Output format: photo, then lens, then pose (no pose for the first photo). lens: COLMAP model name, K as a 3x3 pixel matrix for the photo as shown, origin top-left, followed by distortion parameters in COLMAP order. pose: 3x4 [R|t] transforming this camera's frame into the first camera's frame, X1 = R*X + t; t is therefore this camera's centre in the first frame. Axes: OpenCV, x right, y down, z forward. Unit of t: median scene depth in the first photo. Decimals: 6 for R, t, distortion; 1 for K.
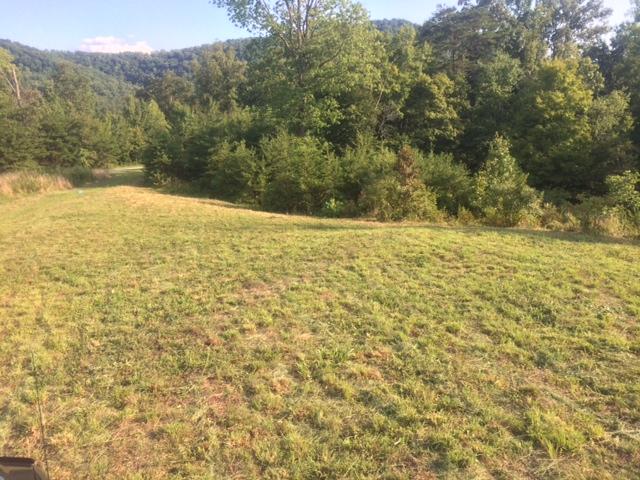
lens RADIAL K [[557.5, 0, 320.7], [0, 557.5, 239.7], [0, 0, 1]] dist [0.037010, -0.018318]
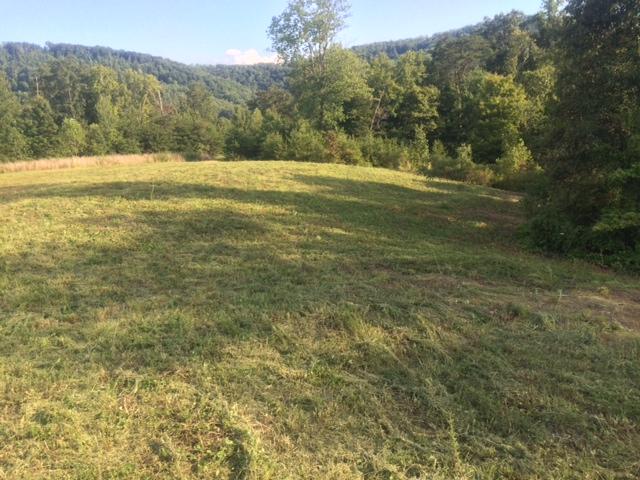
lens RADIAL K [[557.5, 0, 319.7], [0, 557.5, 240.1], [0, 0, 1]] dist [0.037010, -0.018318]
pose [[0.975358, 0.026842, -0.218990, 0.235133], [-0.028221, 0.999597, -0.003170, 0.098453], [0.218817, 0.009272, 0.975722, -0.402979]]
